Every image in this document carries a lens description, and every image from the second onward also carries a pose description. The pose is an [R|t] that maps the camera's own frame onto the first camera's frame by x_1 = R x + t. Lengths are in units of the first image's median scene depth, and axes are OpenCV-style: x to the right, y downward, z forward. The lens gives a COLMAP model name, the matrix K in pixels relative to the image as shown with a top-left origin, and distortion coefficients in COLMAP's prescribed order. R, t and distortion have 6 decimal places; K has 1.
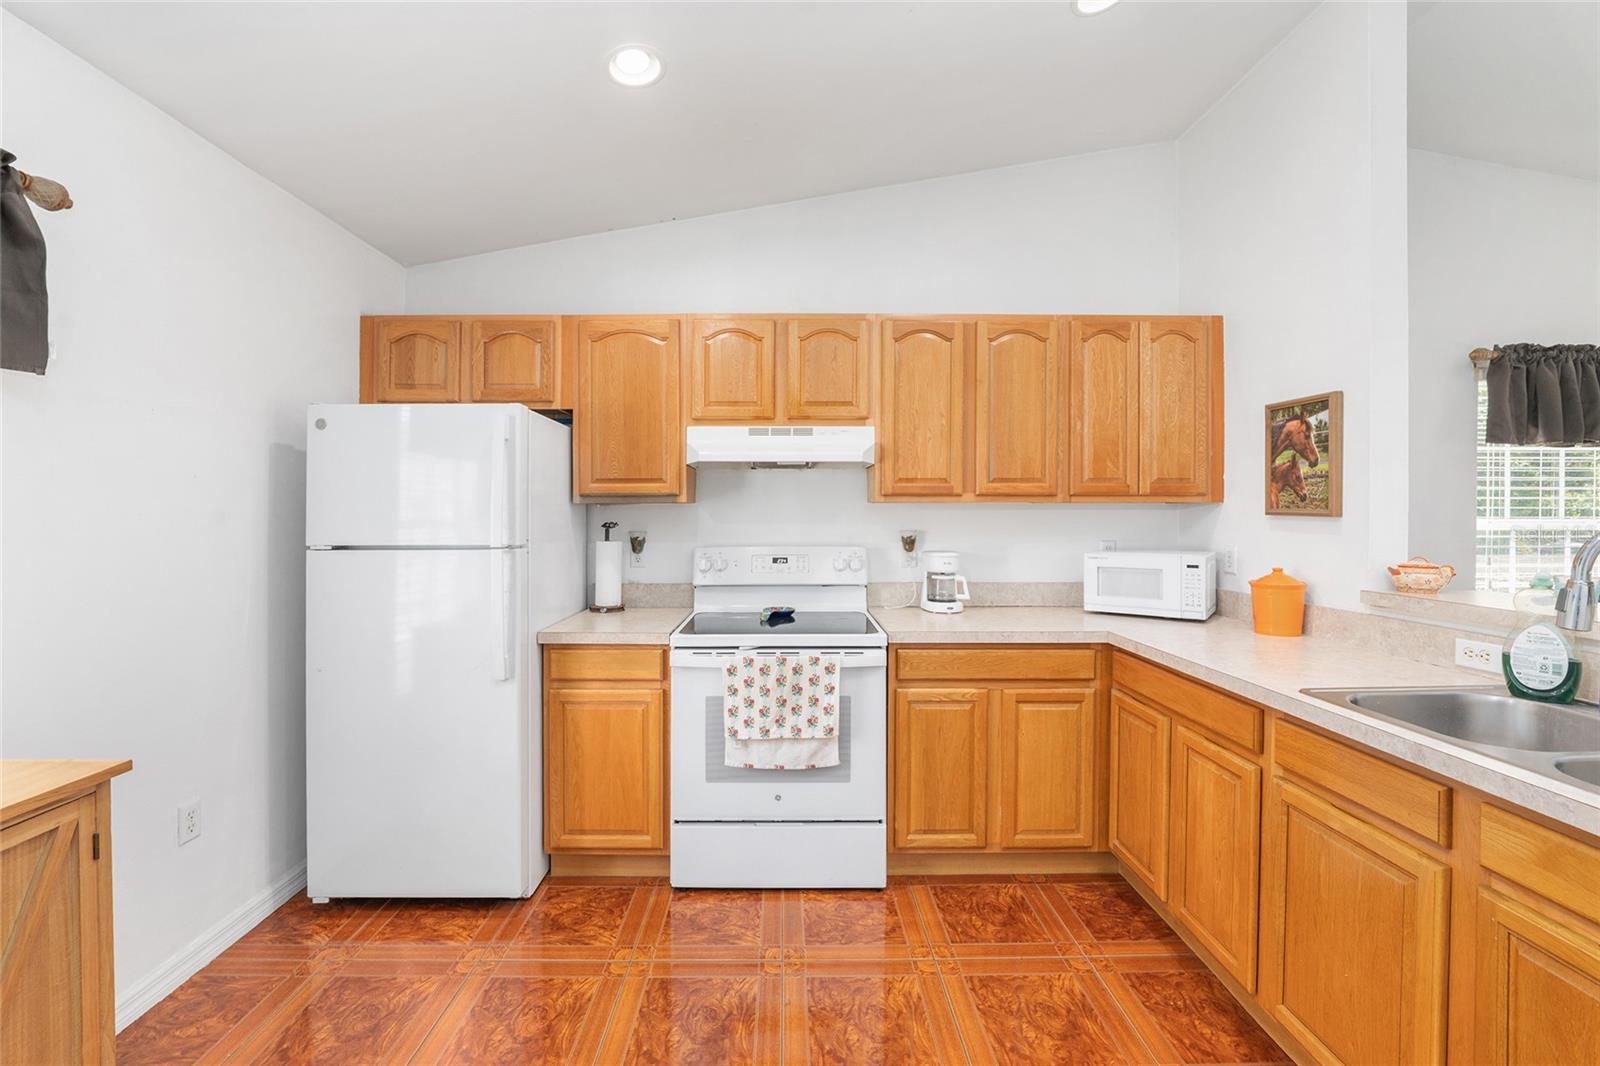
lens RADIAL K [[642.3, 0, 794.2], [0, 642.3, 517.4], [0, 0, 1]] dist [-0.014368, -0.000096]
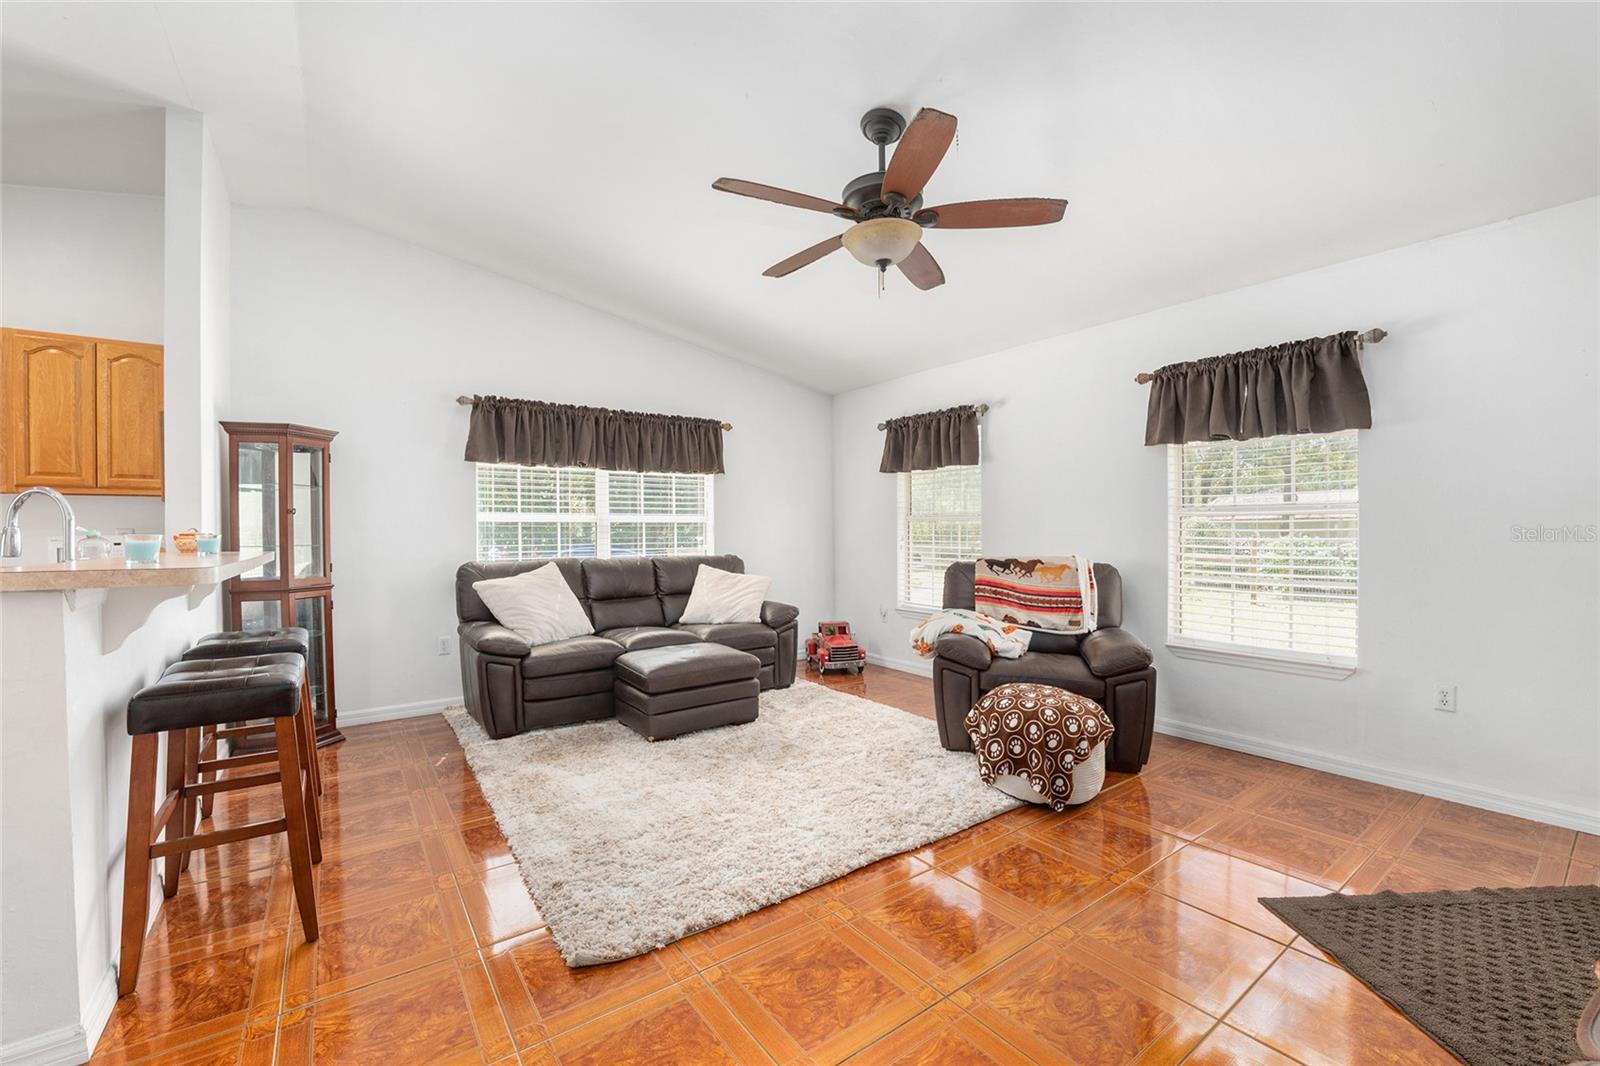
lens RADIAL K [[648.9, 0, 801.3], [0, 648.9, 534.6], [0, 0, 1]] dist [-0.024718, -0.000503]
pose [[0.815624, -0.007889, 0.578529, 1.068365], [0.009123, 0.999958, 0.000774, 0.073243], [-0.578510, 0.004646, 0.815662, -0.827629]]
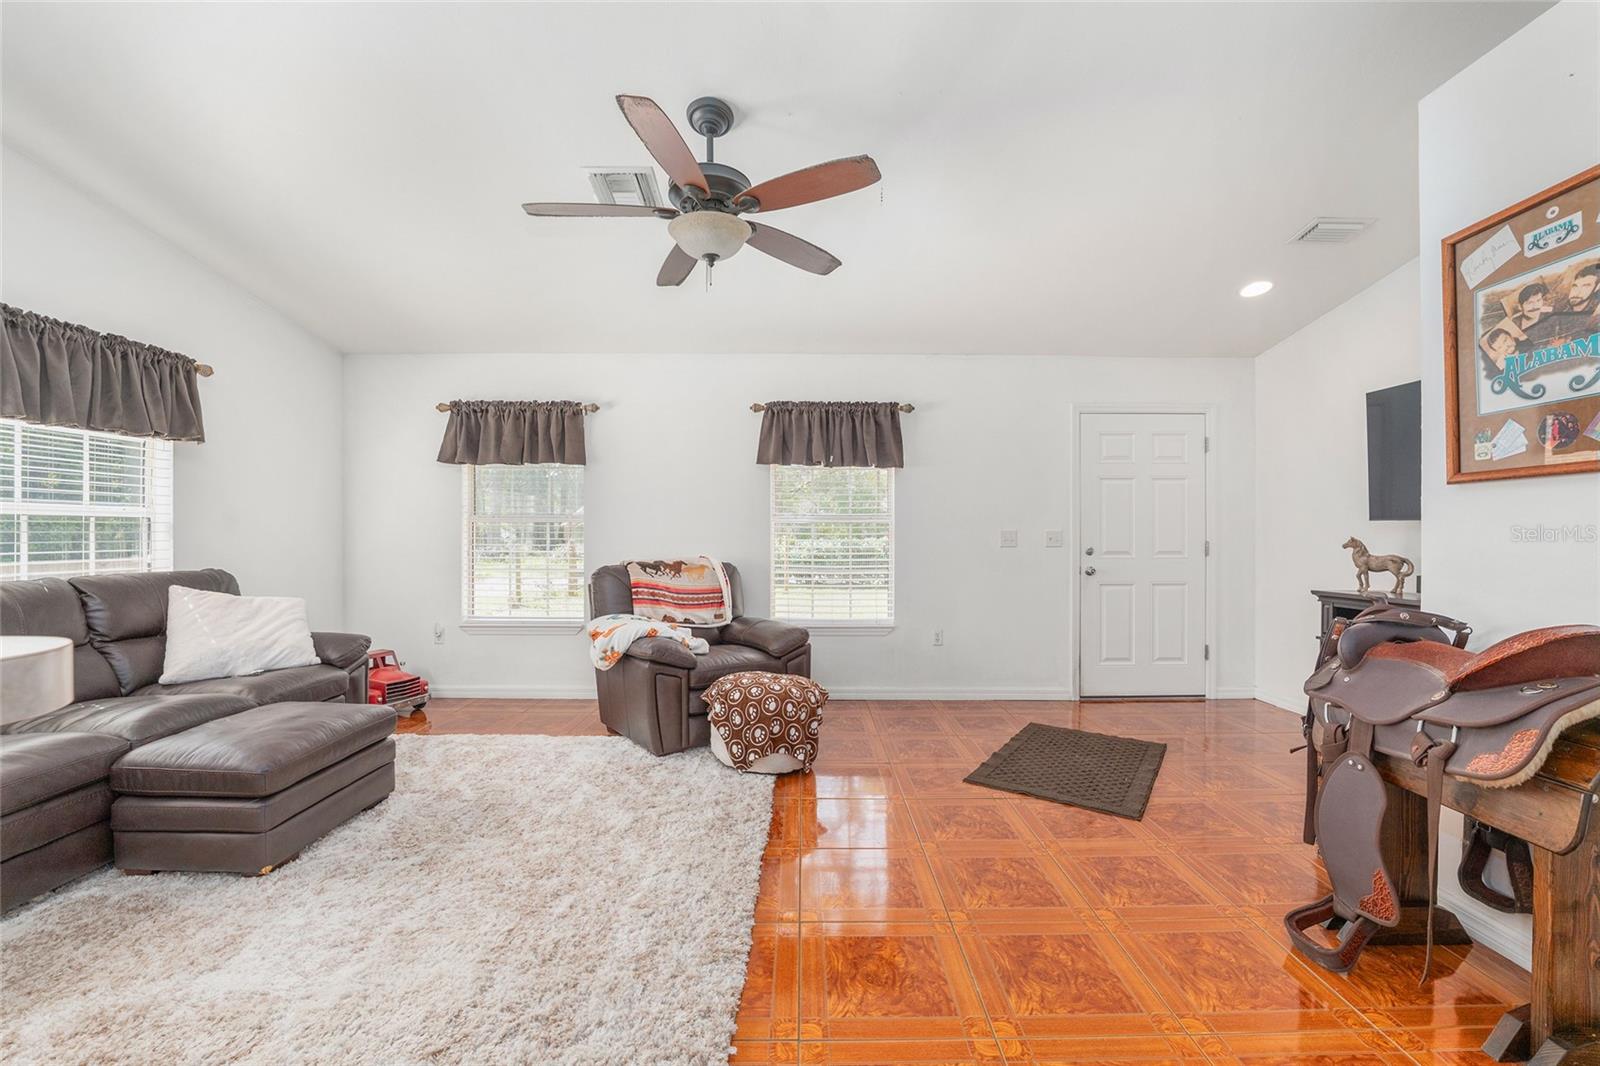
lens RADIAL K [[644.1, 0, 800.9], [0, 644.1, 534.6], [0, 0, 1]] dist [-0.021438, 0.000388]
pose [[0.012767, -0.002696, 0.999915, 0.756070], [0.005105, 0.999984, 0.002631, 0.069292], [-0.999905, 0.005071, 0.012780, -0.158031]]
